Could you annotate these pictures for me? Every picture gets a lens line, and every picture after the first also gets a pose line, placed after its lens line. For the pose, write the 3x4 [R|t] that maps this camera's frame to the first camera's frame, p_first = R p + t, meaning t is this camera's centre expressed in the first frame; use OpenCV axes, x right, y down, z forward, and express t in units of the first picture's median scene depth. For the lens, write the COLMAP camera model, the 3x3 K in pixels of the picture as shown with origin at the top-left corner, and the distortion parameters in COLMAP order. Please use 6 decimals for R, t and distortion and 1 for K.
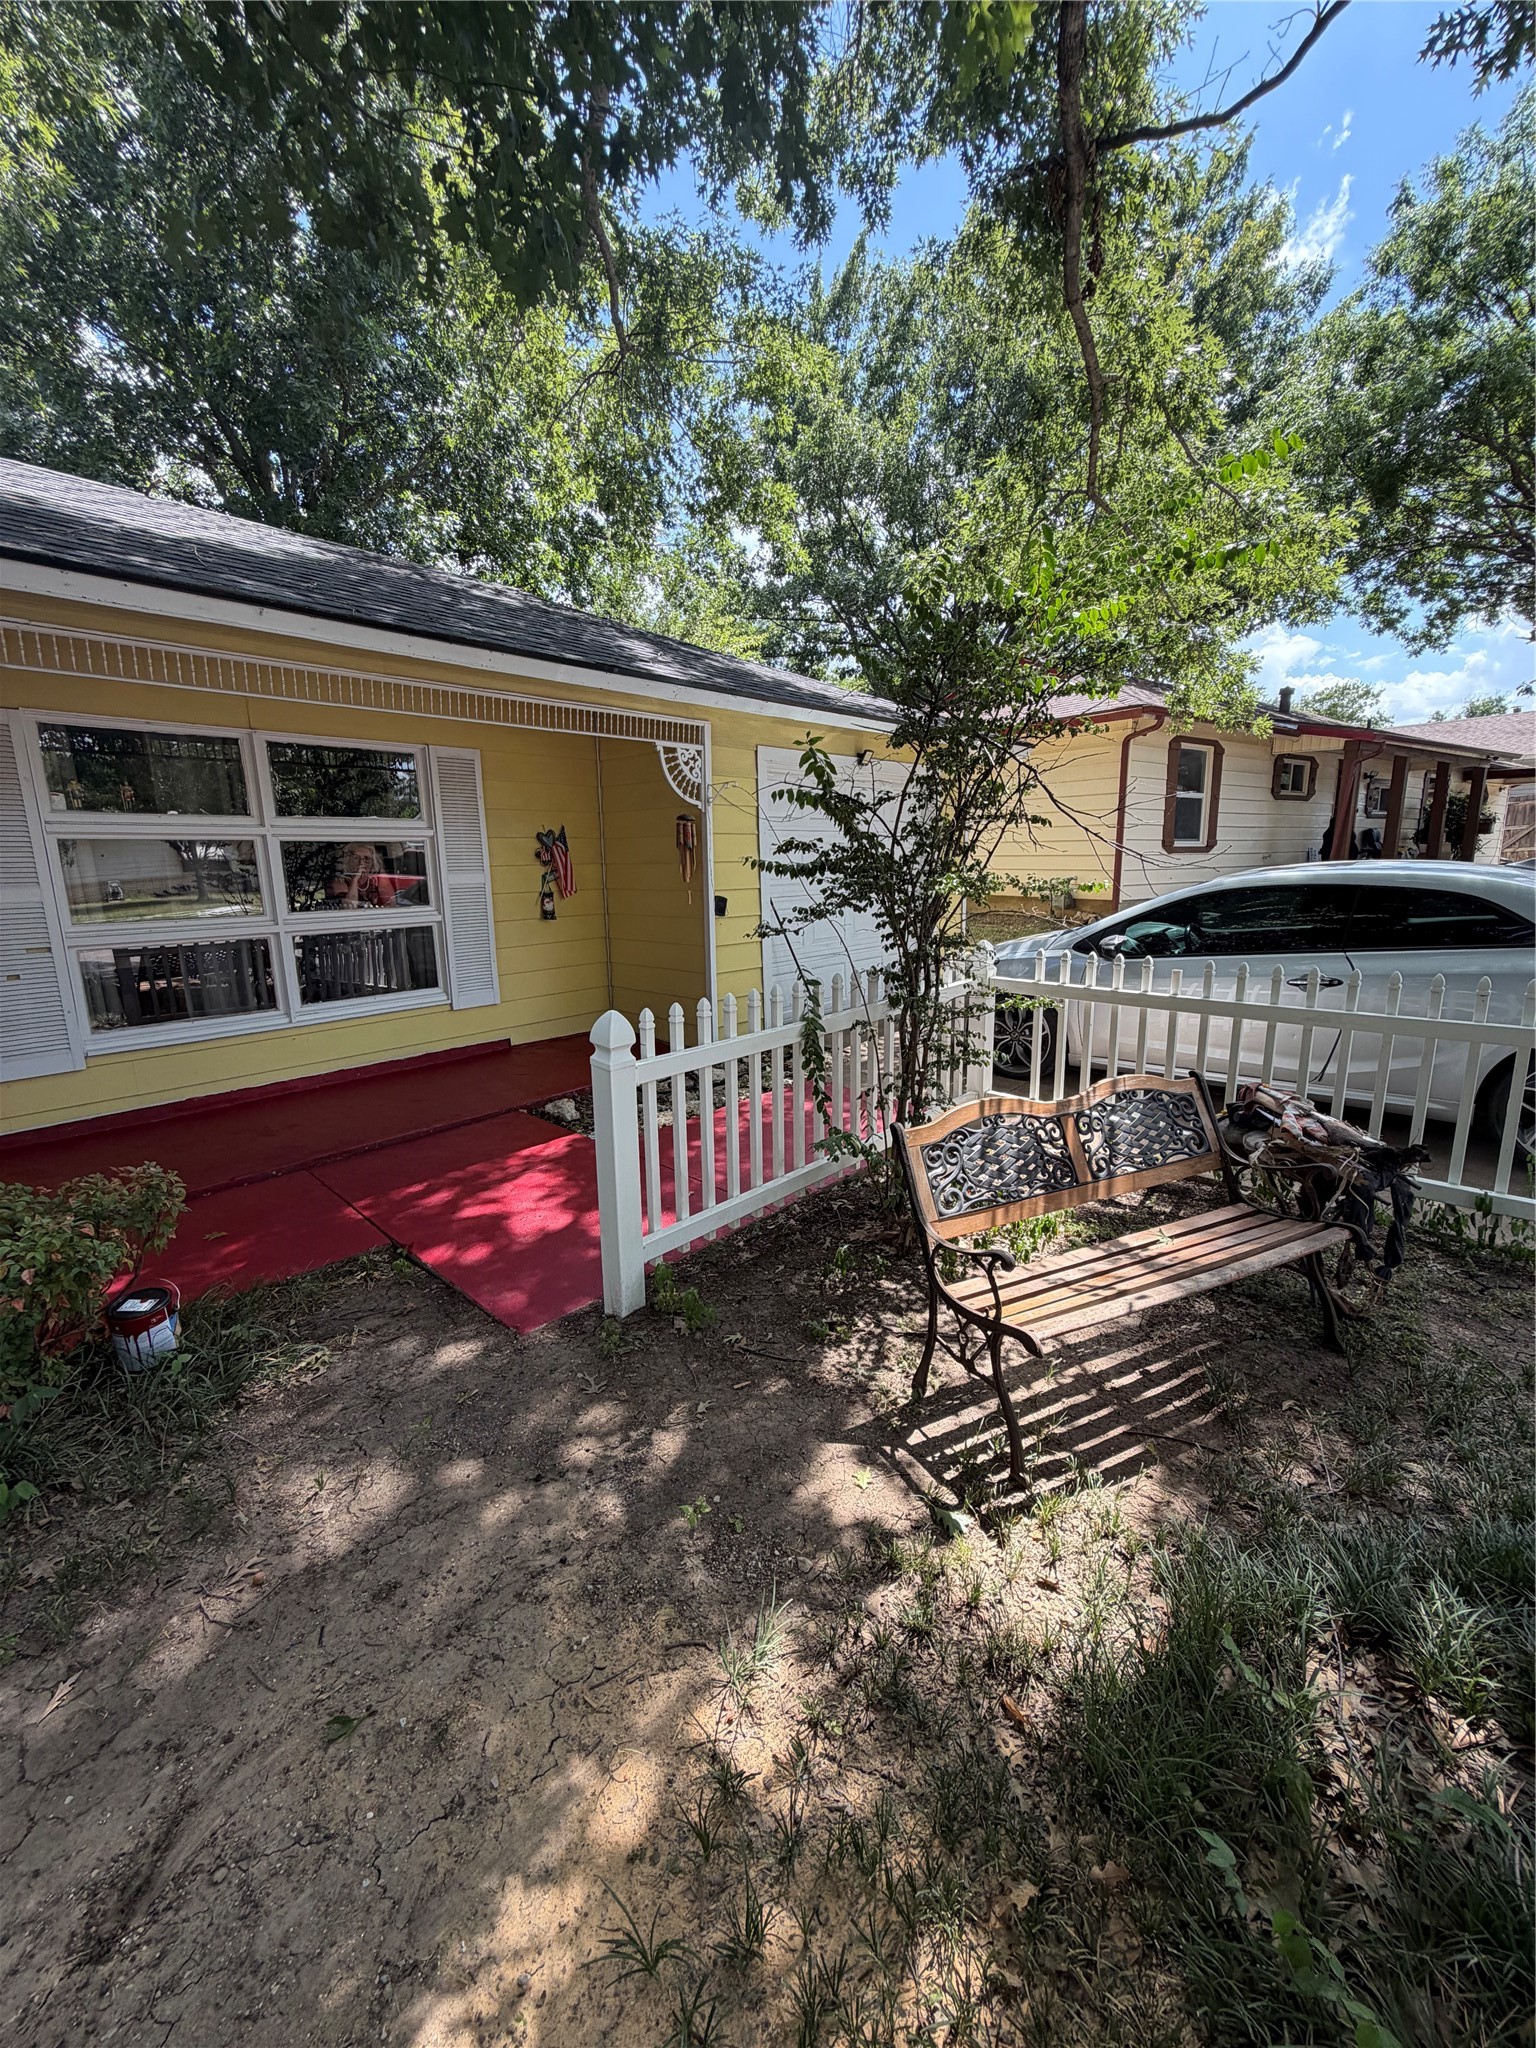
lens RADIAL K [[821.0, 0, 768.0], [0, 821.0, 1024.0], [0, 0, 1]] dist [0.002410, 0.000678]
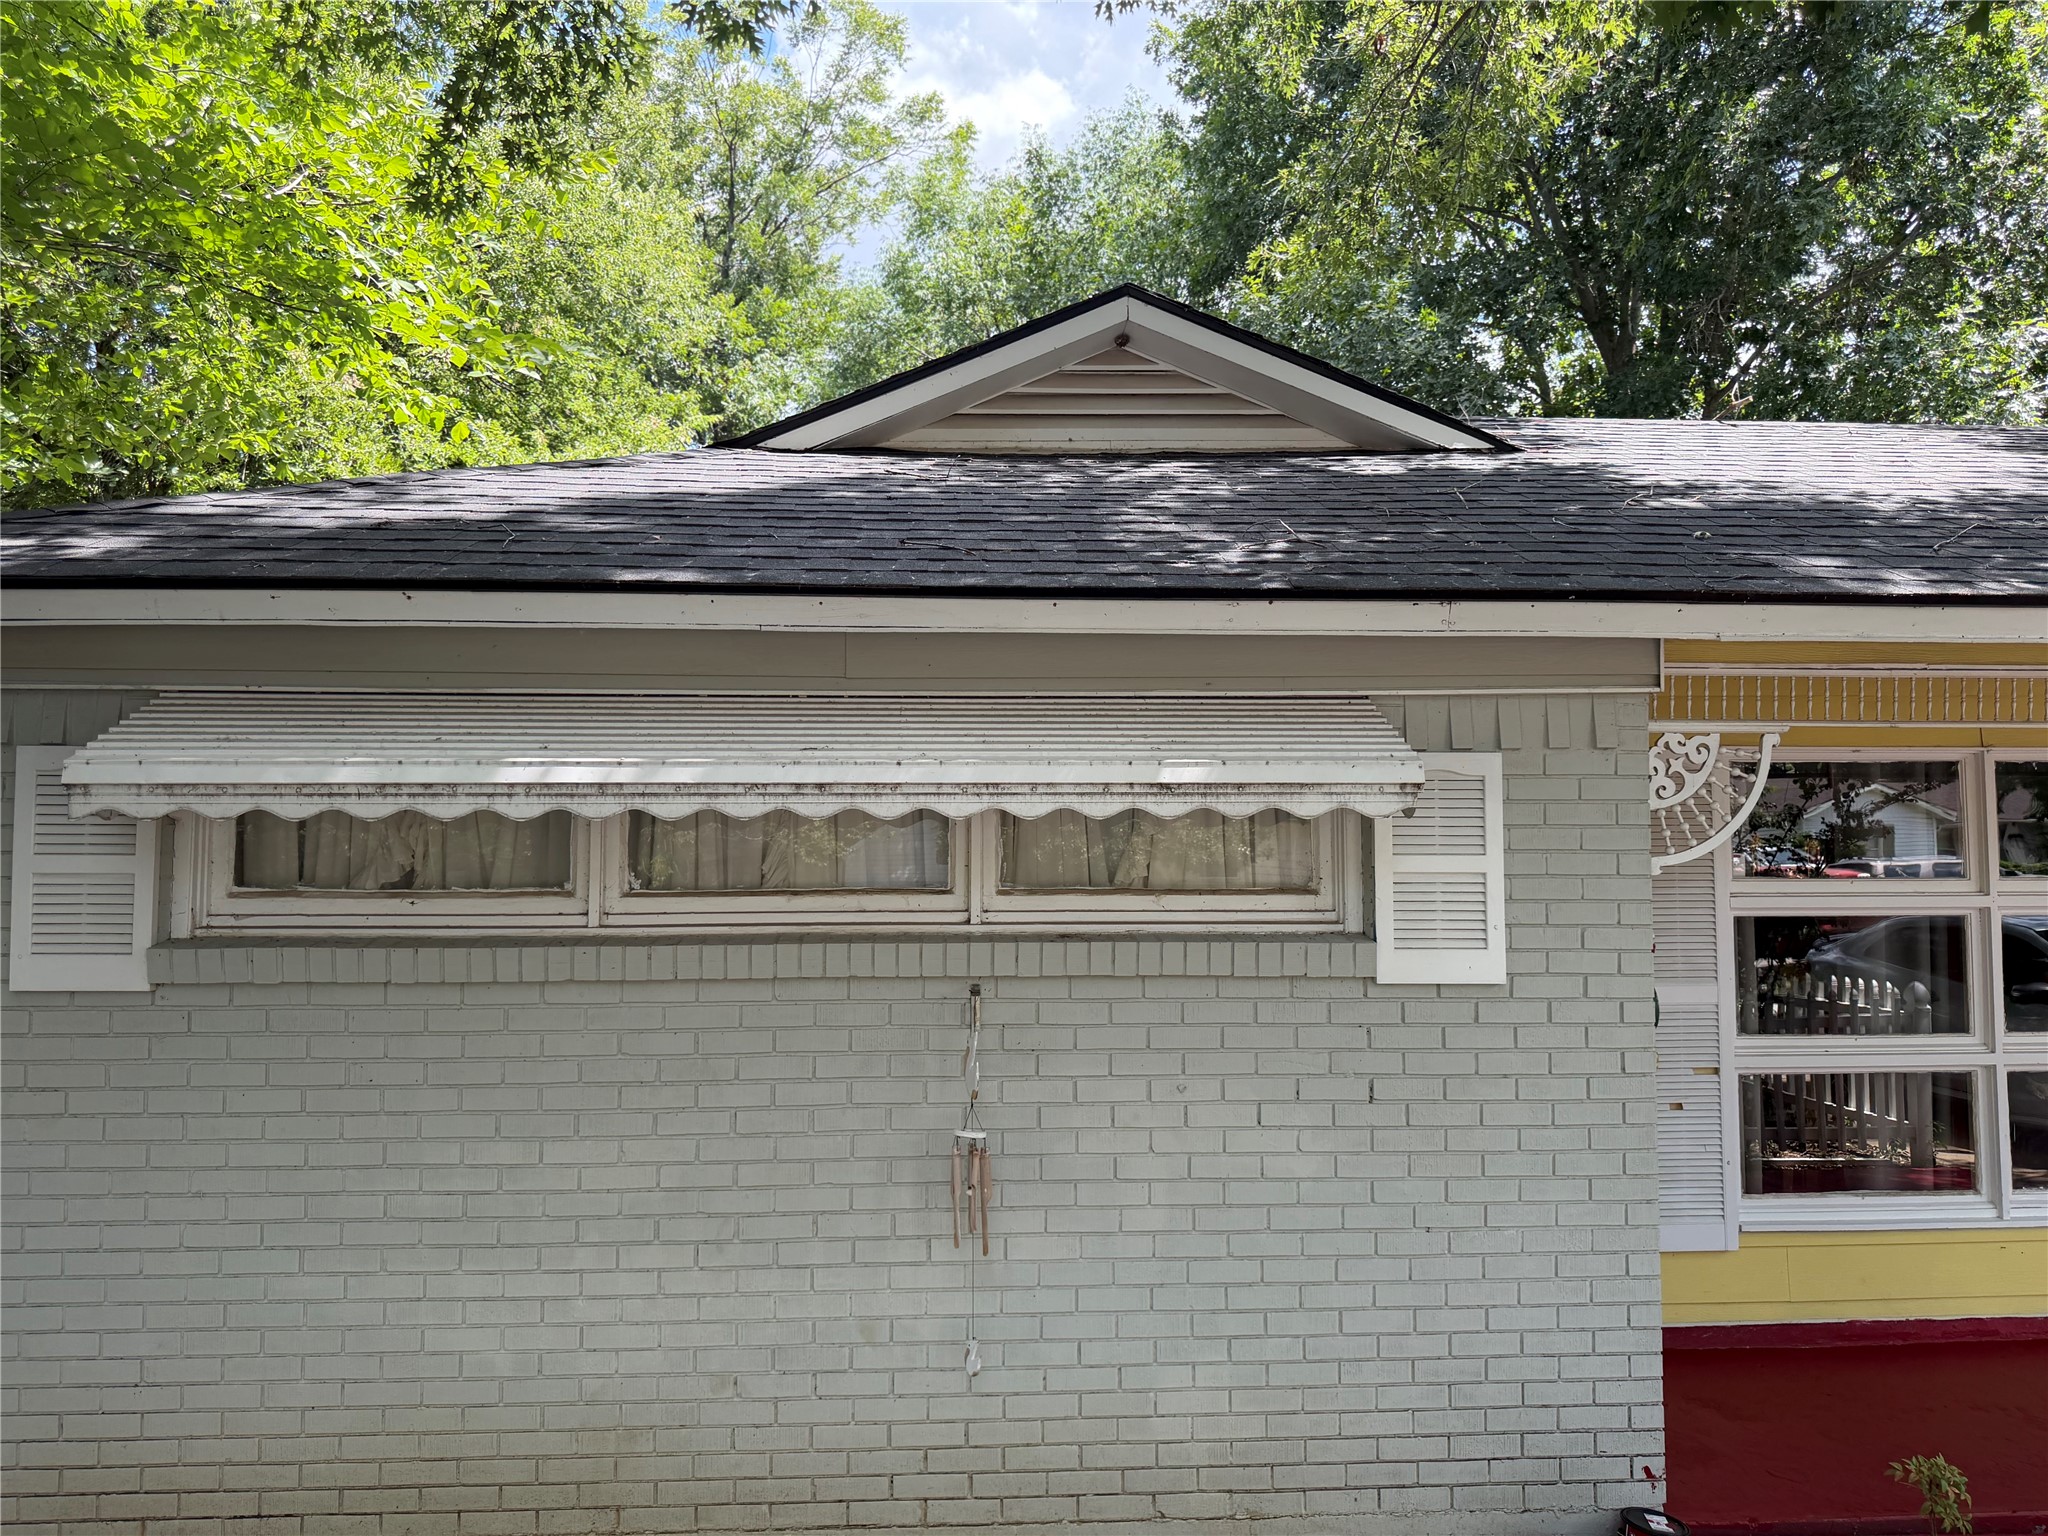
lens RADIAL K [[1454.8, 0, 1014.0], [0, 1454.8, 770.5], [0, 0, 1]] dist [0.037773, -0.044339]
pose [[0.718285, -0.020361, -0.695451, -0.315537], [-0.146796, 0.972634, -0.180092, -0.019298], [0.680087, 0.231447, 0.695640, -0.260026]]
